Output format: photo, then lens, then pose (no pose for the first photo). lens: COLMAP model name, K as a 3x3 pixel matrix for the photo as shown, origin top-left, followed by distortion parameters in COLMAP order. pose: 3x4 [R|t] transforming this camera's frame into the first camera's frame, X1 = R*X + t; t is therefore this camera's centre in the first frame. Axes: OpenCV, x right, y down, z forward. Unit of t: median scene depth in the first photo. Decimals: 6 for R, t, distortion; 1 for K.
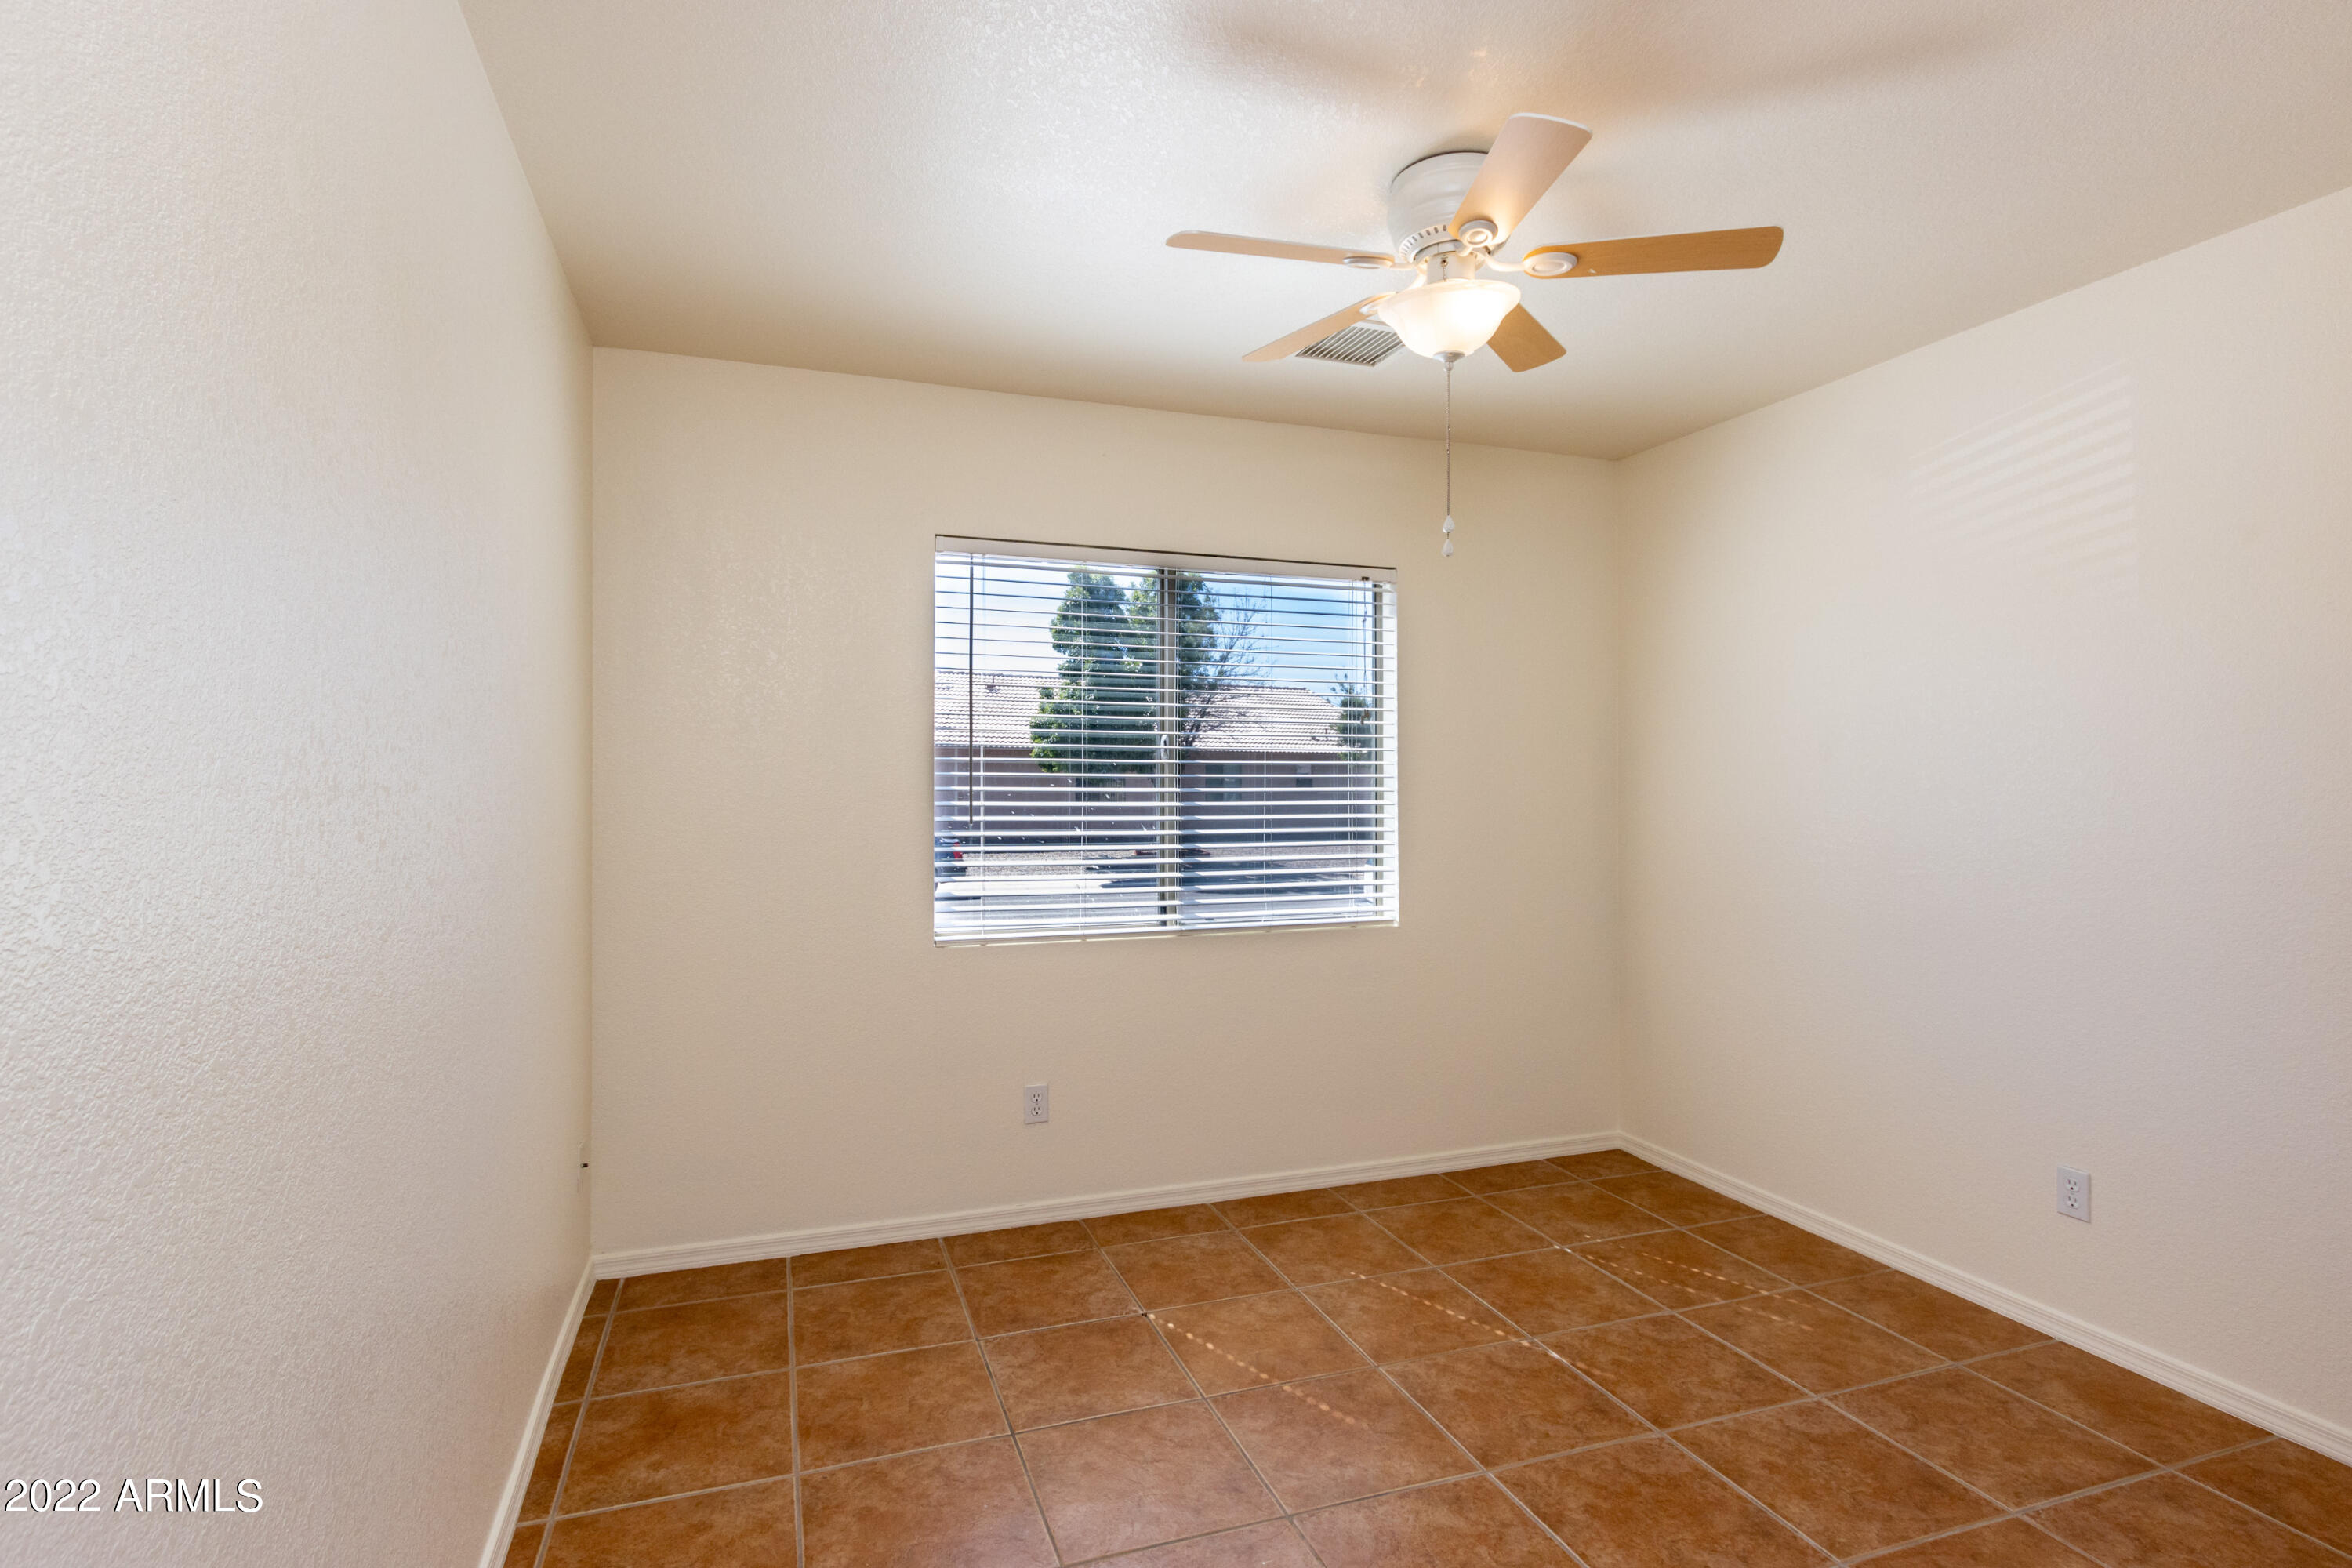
lens RADIAL K [[1131.8, 0, 1184.1], [0, 1131.8, 789.3], [0, 0, 1]] dist [0.002628, -0.001213]
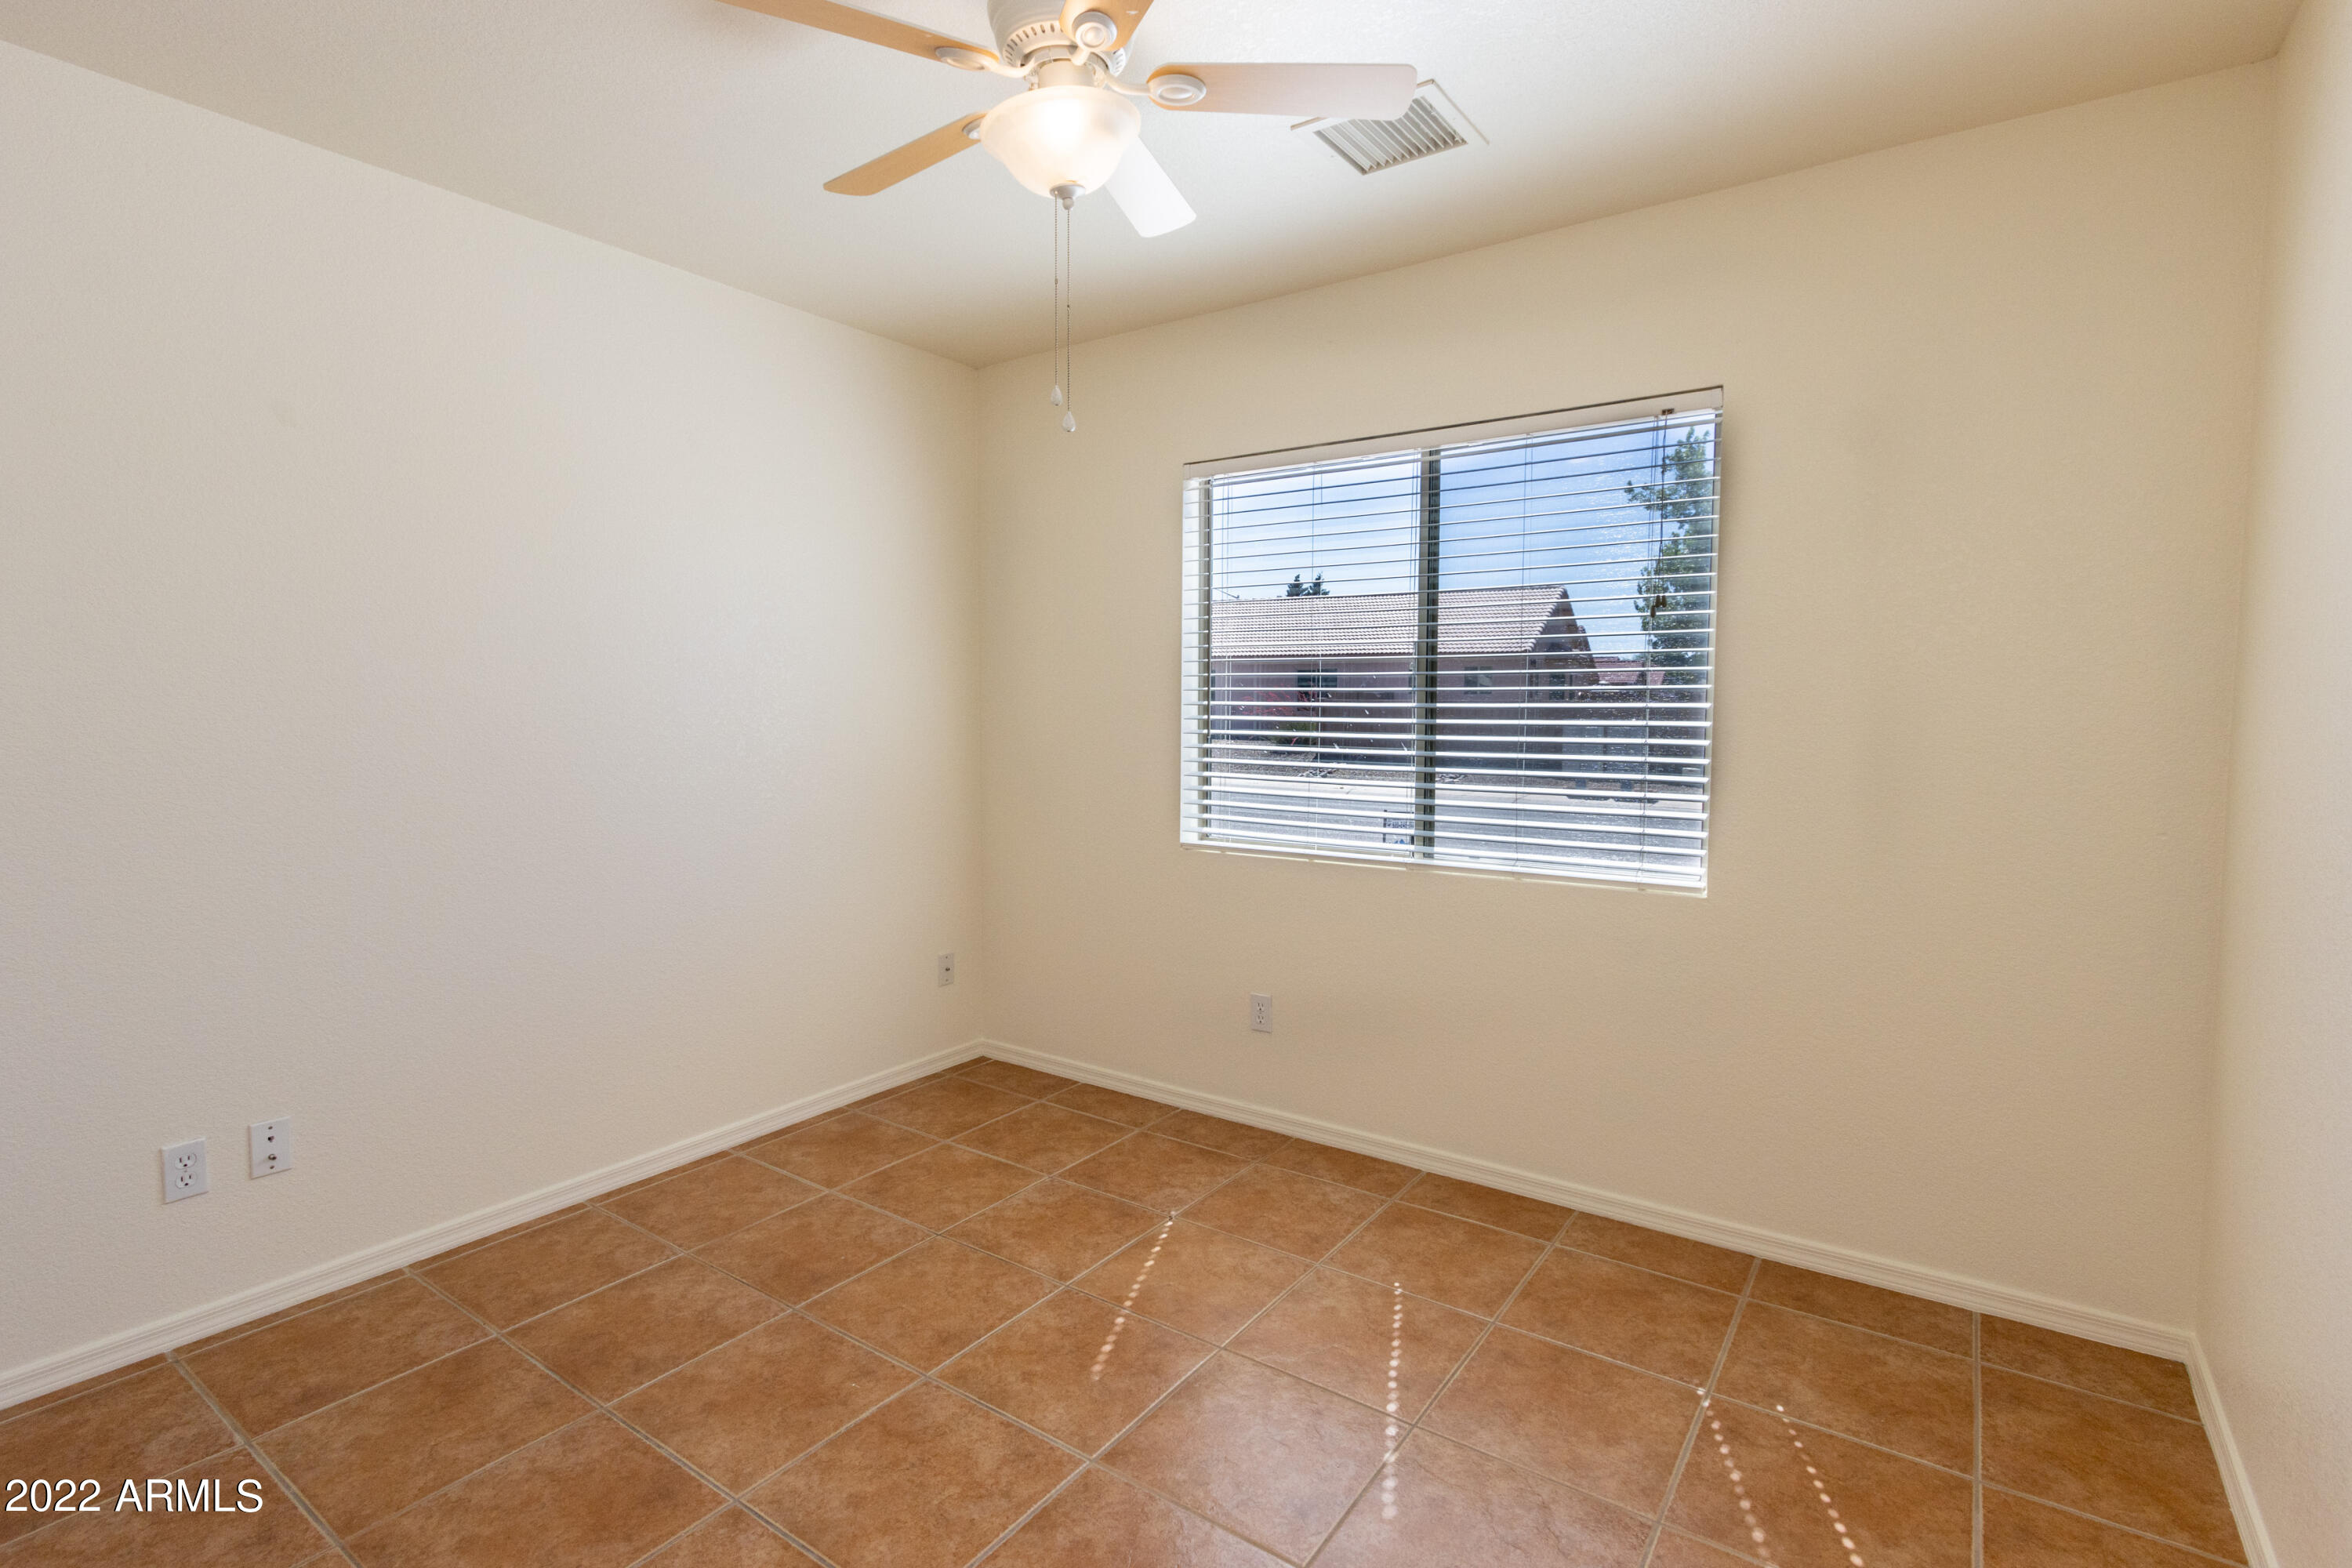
lens RADIAL K [[1131.8, 0, 1184.1], [0, 1131.8, 789.3], [0, 0, 1]] dist [0.002628, -0.001213]
pose [[0.584883, 0.065880, -0.808438, 0.691661], [-0.010579, 0.997231, 0.073611, 0.002999], [0.811048, -0.034501, 0.583961, 0.382485]]
